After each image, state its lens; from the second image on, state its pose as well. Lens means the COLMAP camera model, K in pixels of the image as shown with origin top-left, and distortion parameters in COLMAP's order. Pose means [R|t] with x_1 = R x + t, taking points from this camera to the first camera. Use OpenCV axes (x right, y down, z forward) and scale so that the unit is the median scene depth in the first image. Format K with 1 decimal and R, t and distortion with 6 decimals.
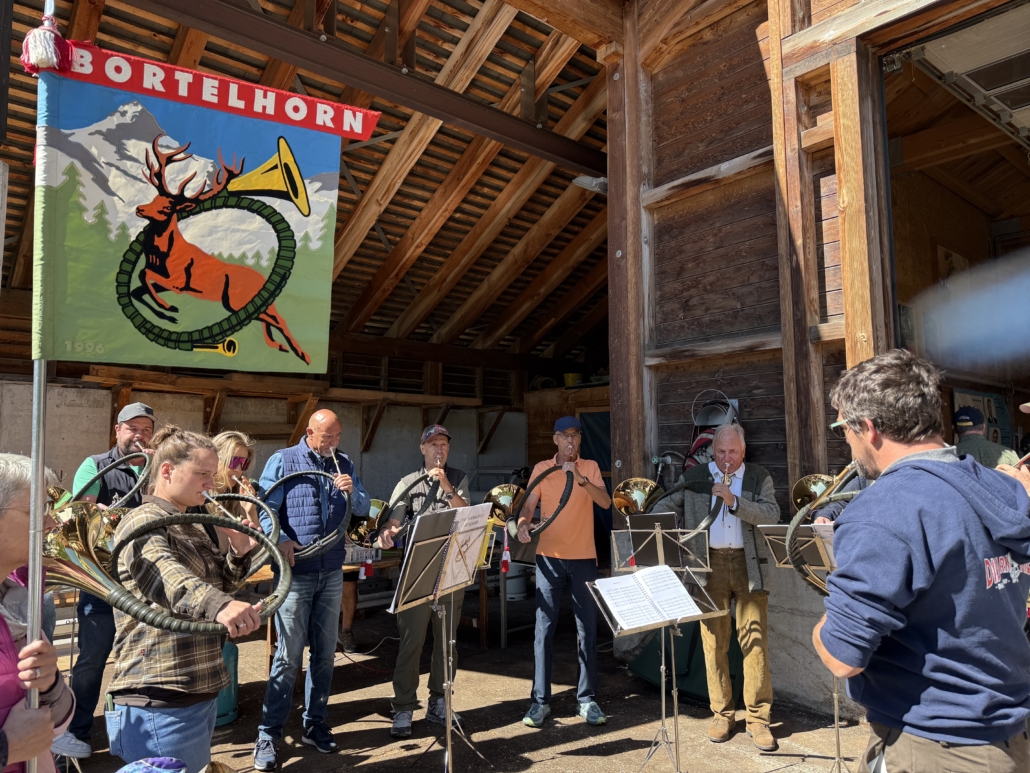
lens RADIAL K [[696.2, 0, 504.4], [0, 696.2, 407.3], [0, 0, 1]] dist [0.021539, -0.013129]
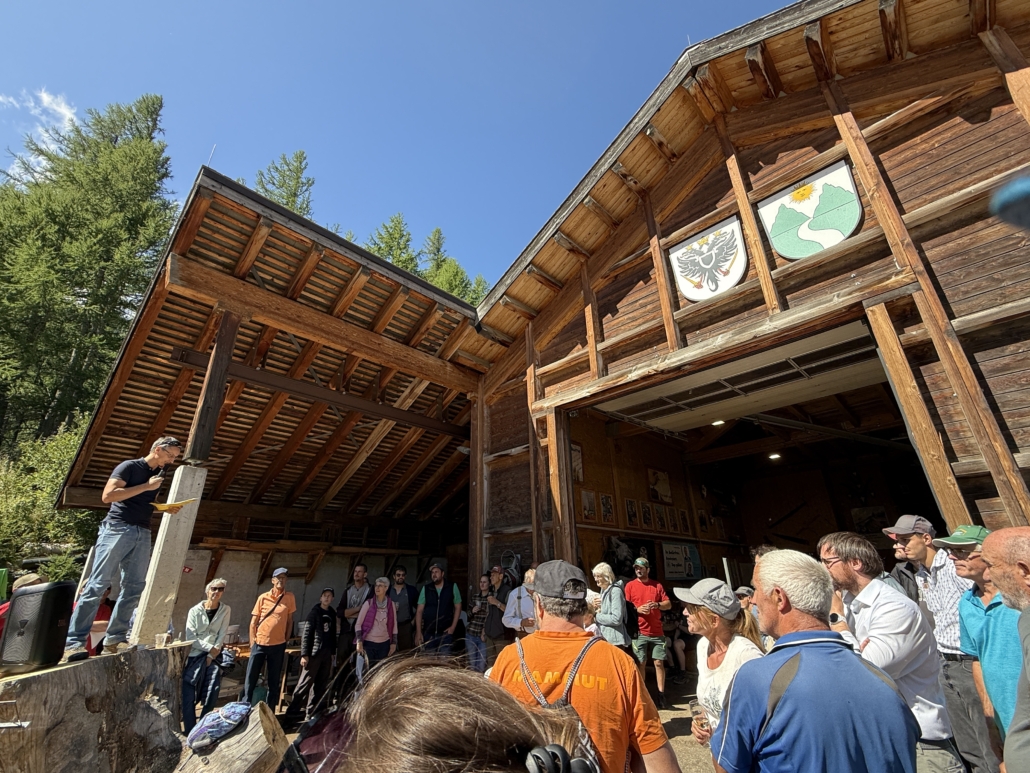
lens RADIAL K [[454.5, 0, 515.7], [0, 454.5, 394.8], [0, 0, 1]] dist [-0.006460, 0.000159]
pose [[0.994376, 0.021468, 0.103712, 0.137092], [0.012092, 0.949824, -0.312550, -0.036836], [-0.105218, 0.312046, 0.944223, -0.437747]]
